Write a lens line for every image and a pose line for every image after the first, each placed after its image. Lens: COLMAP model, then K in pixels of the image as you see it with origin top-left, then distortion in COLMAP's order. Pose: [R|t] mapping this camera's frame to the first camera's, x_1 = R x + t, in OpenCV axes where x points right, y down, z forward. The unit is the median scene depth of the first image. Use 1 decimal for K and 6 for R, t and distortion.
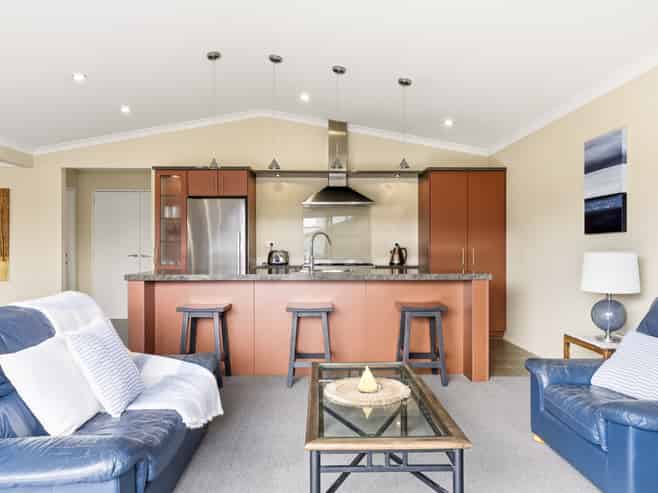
lens RADIAL K [[494.3, 0, 328.5], [0, 494.3, 244.8], [0, 0, 1]] dist [-0.005608, -0.002893]
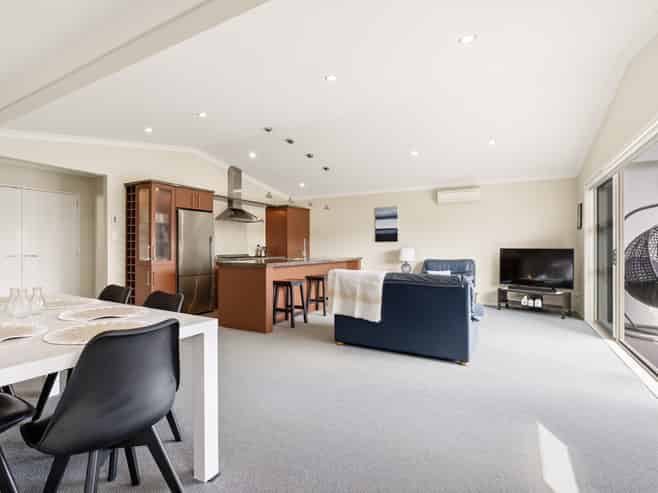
lens RADIAL K [[330.5, 0, 328.1], [0, 330.5, 247.4], [0, 0, 1]] dist [-0.004118, -0.000116]
pose [[0.511586, 0.004087, 0.859222, -1.000687], [-0.005784, 0.999982, -0.001312, 0.010713], [-0.859212, -0.004298, 0.511601, 0.253985]]
